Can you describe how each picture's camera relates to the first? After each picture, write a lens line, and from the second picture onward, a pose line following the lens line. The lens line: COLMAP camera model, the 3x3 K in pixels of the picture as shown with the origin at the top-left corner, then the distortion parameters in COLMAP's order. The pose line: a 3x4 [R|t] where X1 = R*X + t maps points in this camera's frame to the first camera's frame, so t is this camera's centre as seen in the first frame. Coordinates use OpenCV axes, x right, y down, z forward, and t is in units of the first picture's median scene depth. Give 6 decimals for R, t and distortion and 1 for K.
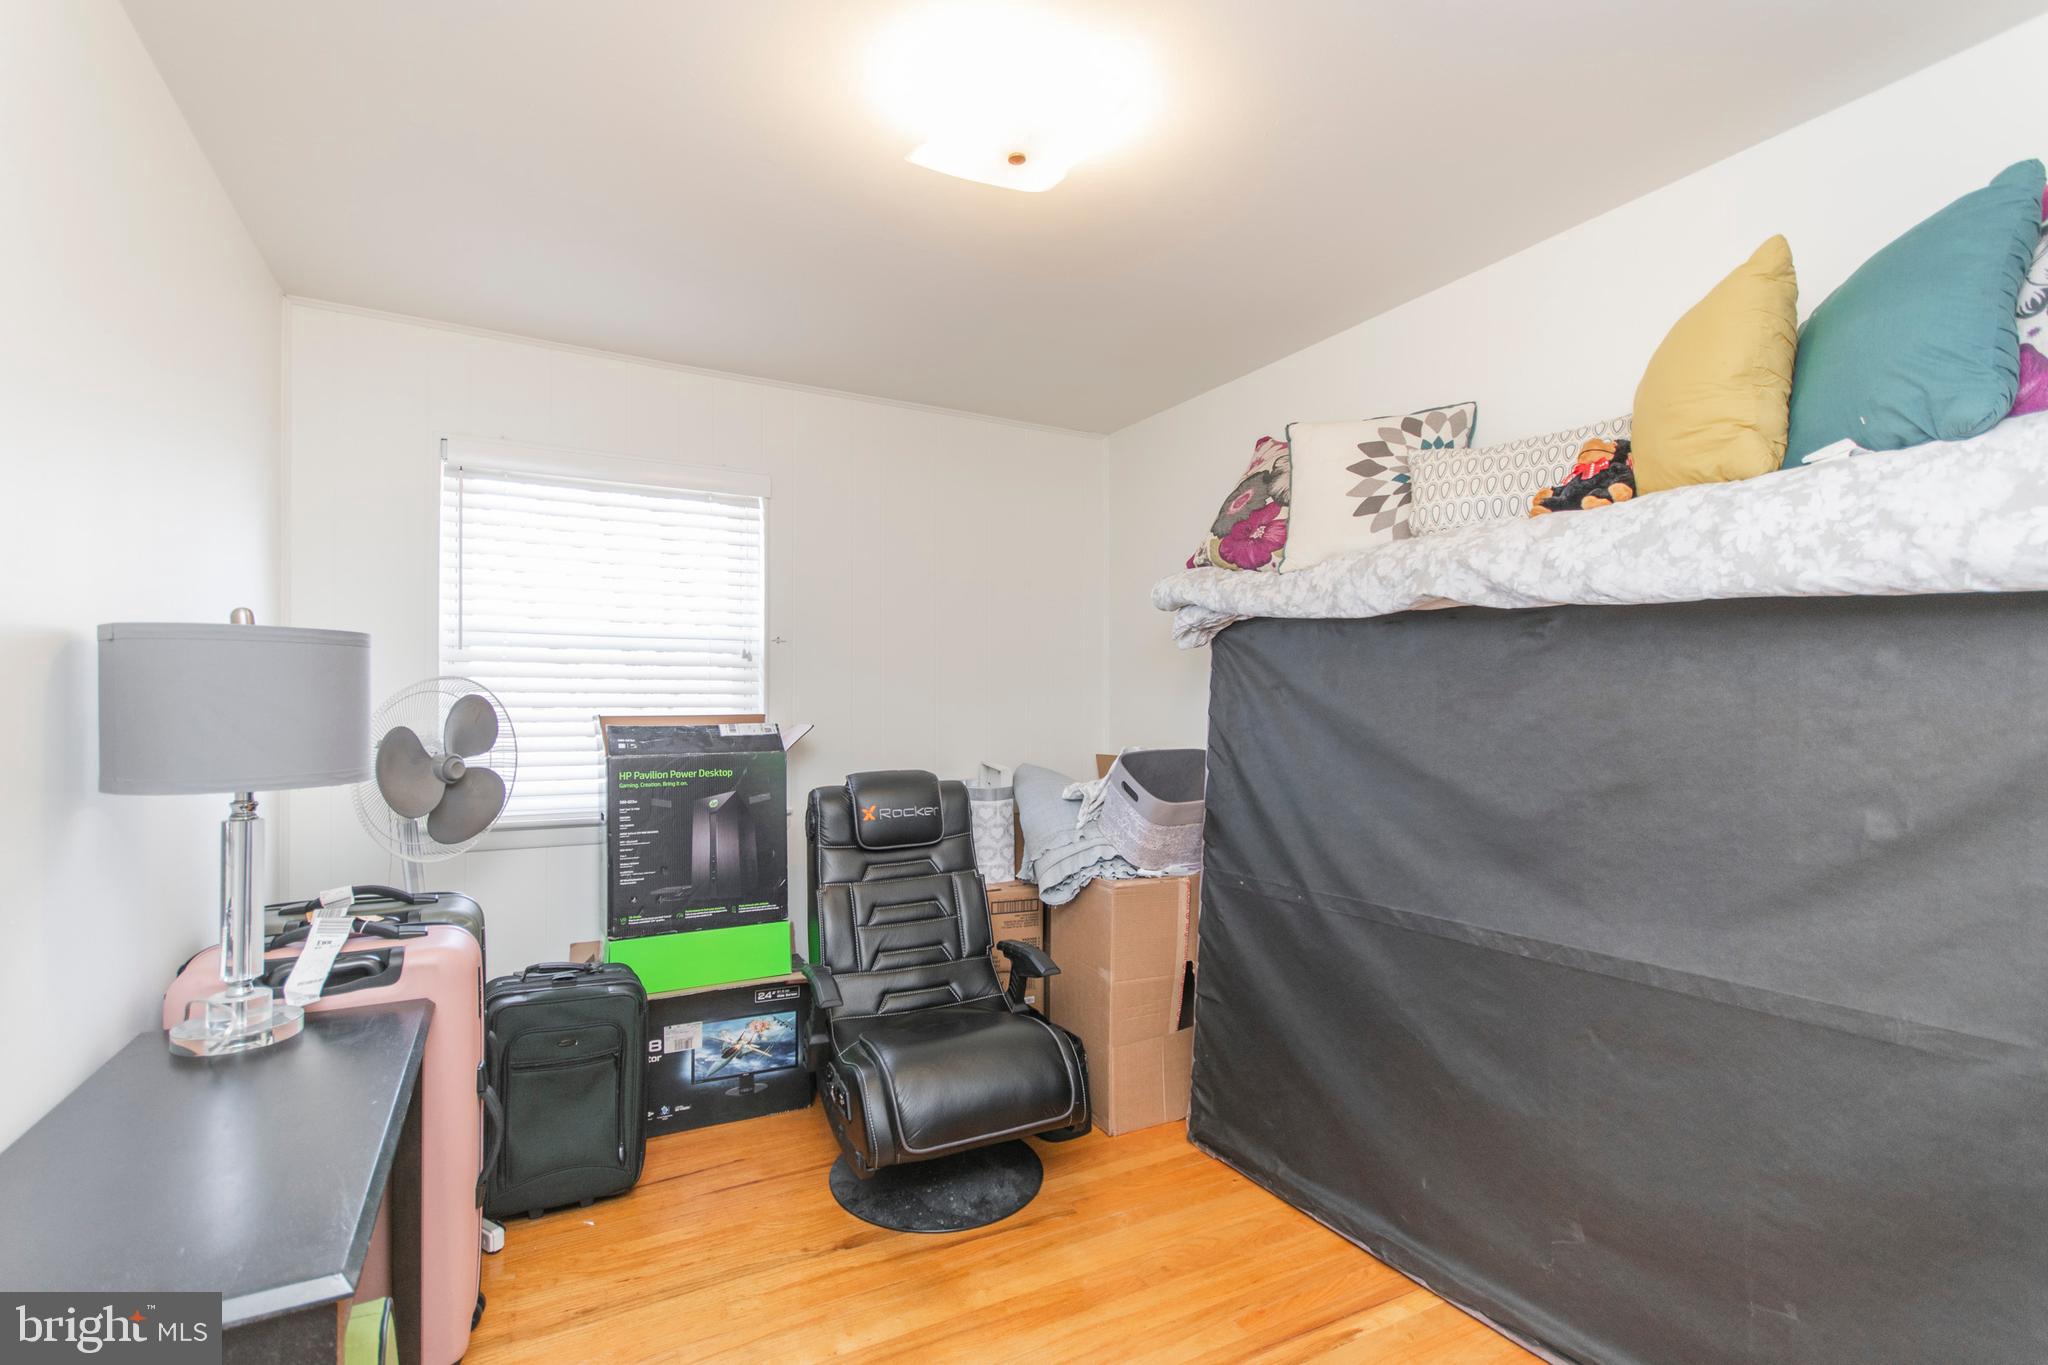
lens RADIAL K [[926.3, 0, 1014.6], [0, 926.3, 701.0], [0, 0, 1]] dist [0.000035, -0.000377]
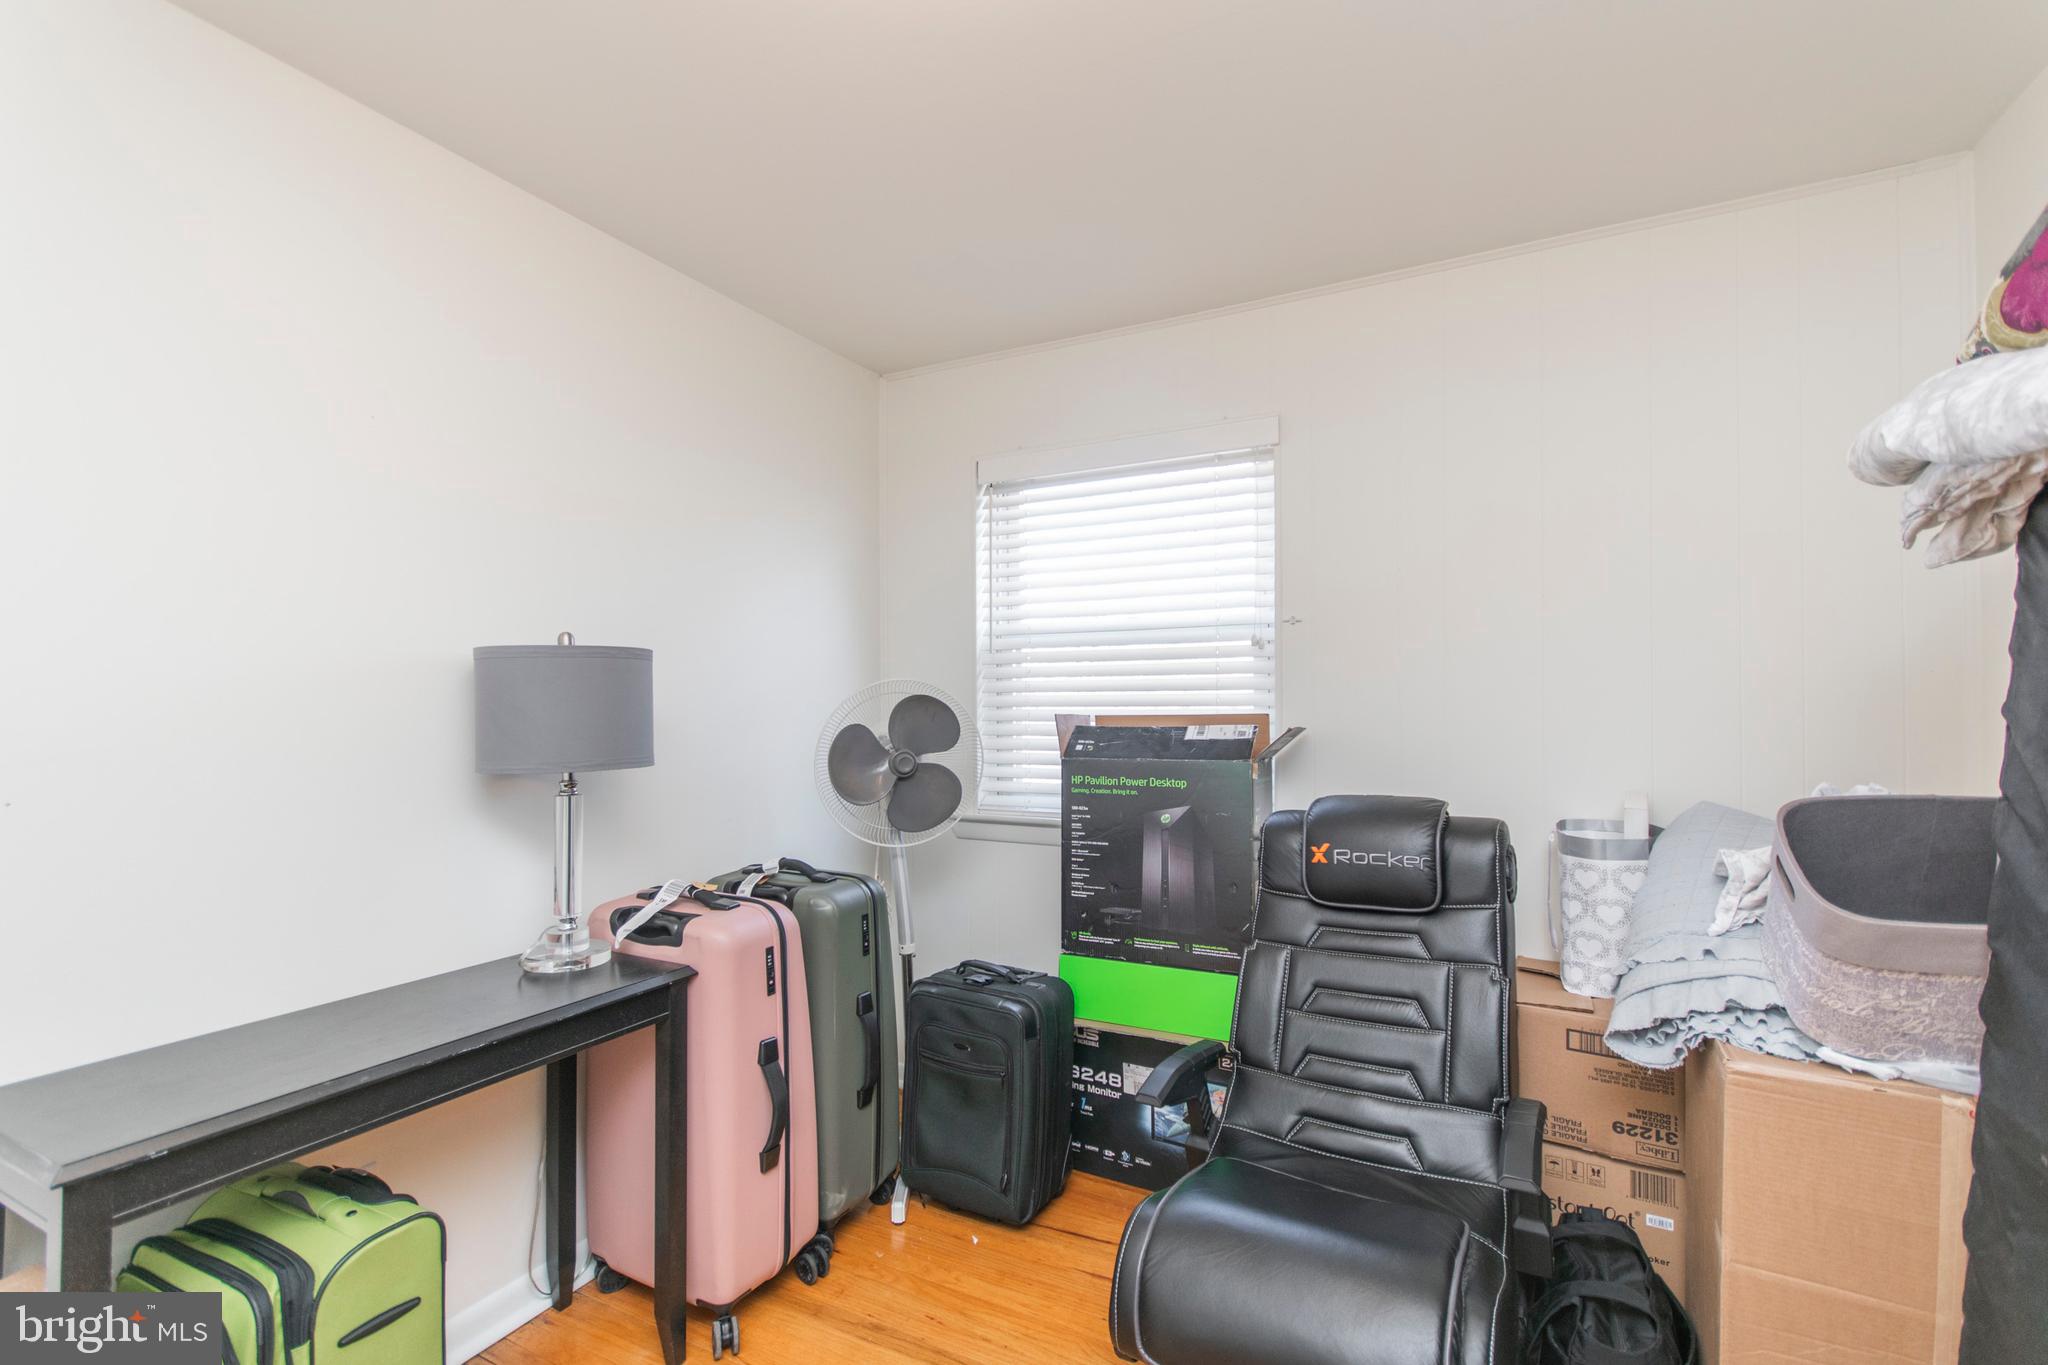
lens RADIAL K [[926.3, 0, 1014.6], [0, 926.3, 701.0], [0, 0, 1]] dist [0.000035, -0.000377]
pose [[0.555650, -0.008358, -0.831374, 0.317923], [0.010668, 0.999939, -0.002923, 0.003645], [0.831348, -0.007245, 0.555705, 0.426409]]
